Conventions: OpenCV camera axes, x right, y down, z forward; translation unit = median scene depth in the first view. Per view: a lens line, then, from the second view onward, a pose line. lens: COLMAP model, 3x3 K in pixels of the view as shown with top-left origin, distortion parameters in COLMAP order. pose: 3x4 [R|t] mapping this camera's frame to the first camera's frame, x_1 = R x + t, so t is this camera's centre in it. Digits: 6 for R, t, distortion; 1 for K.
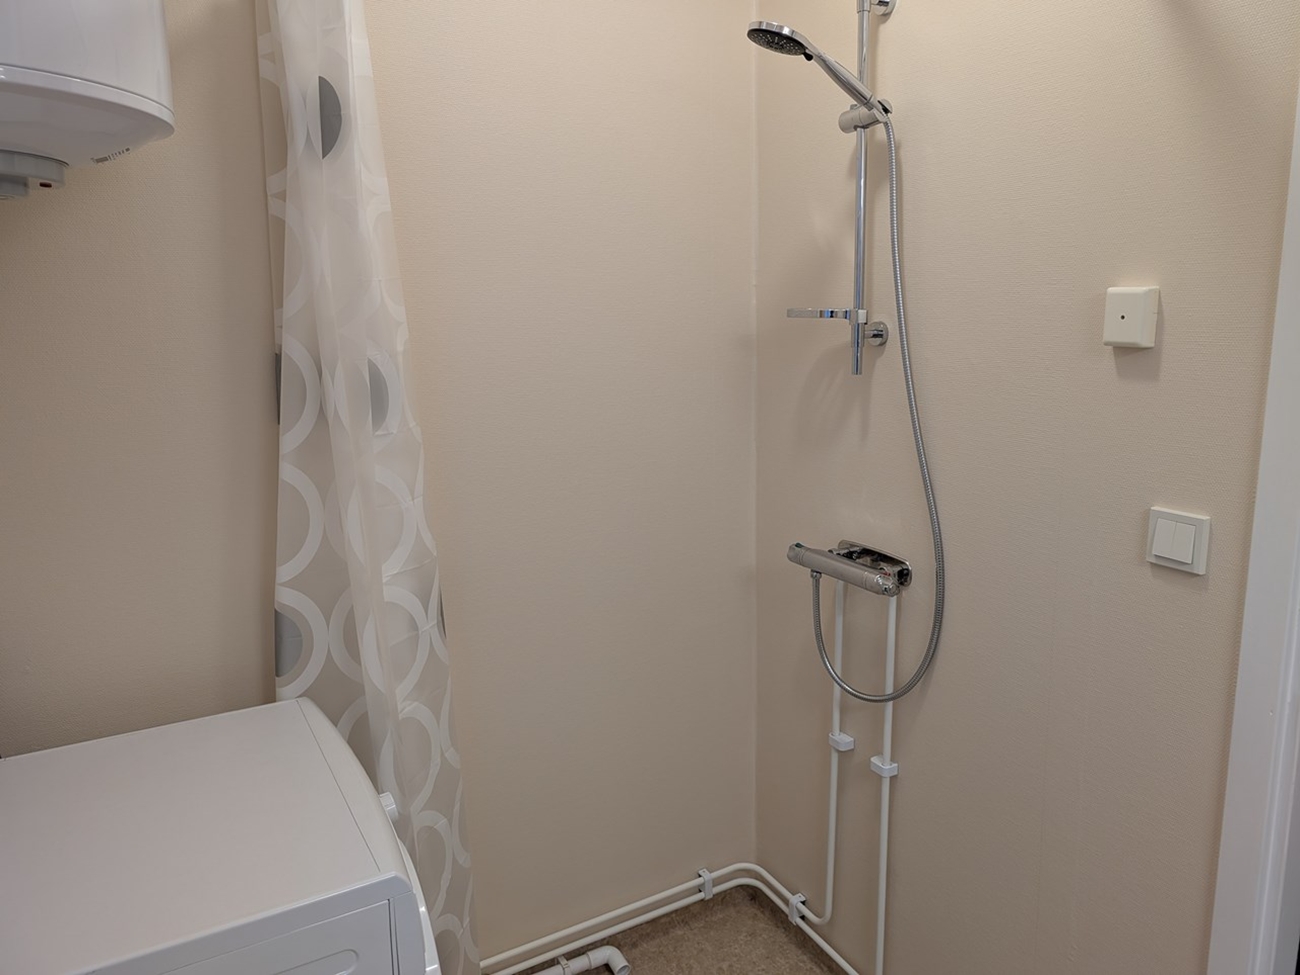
lens RADIAL K [[933.7, 0, 666.7], [0, 933.7, 482.3], [0, 0, 1]] dist [0.037725, -0.026372]
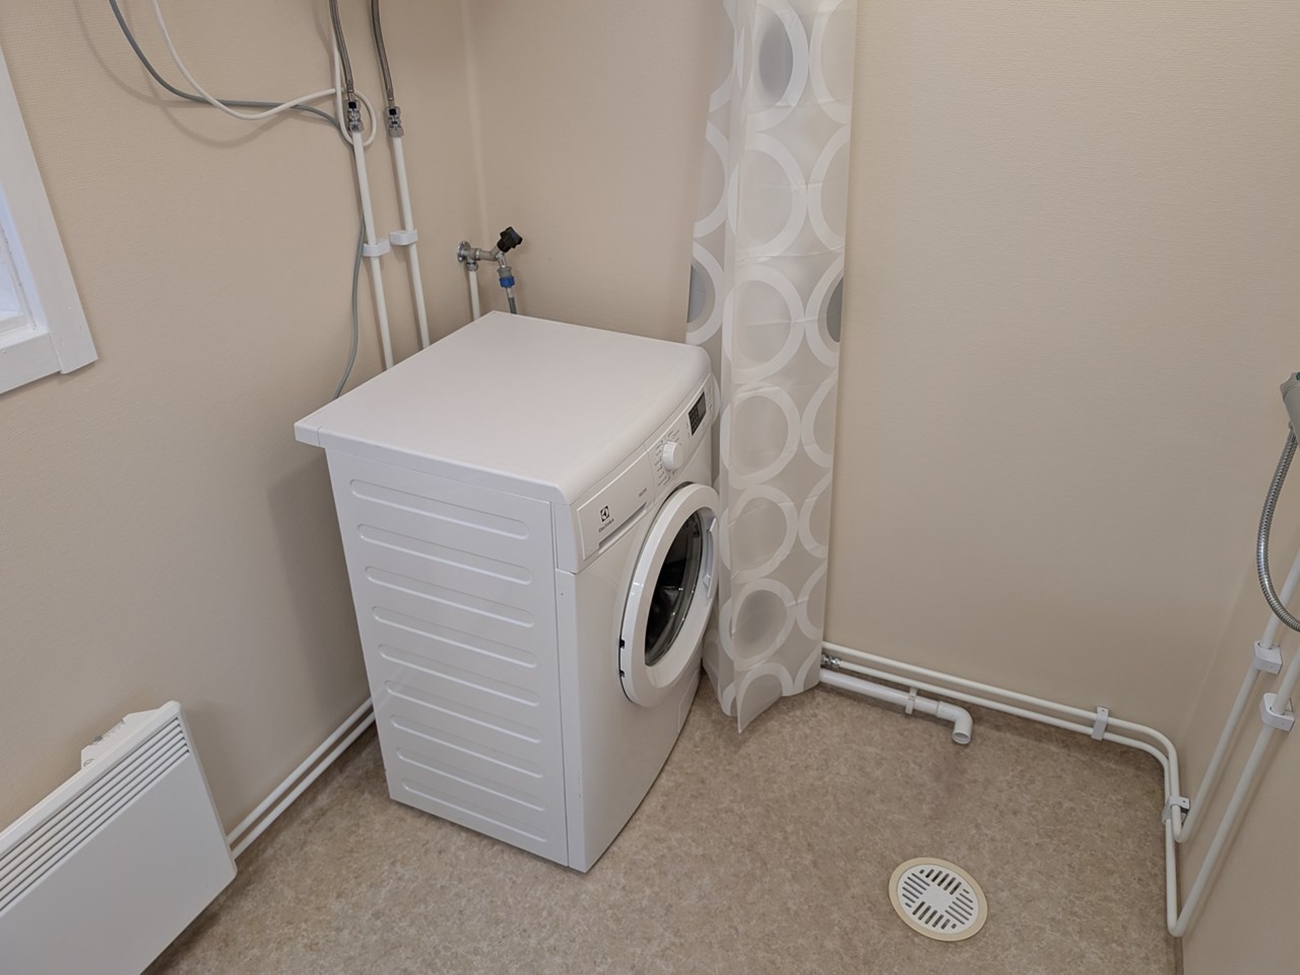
lens RADIAL K [[933.7, 0, 666.7], [0, 933.7, 482.3], [0, 0, 1]] dist [0.037725, -0.026372]
pose [[0.588136, 0.406359, -0.699263, 0.413104], [-0.164943, 0.906704, 0.388178, -0.050194], [0.791764, -0.112963, 0.600291, 0.256213]]
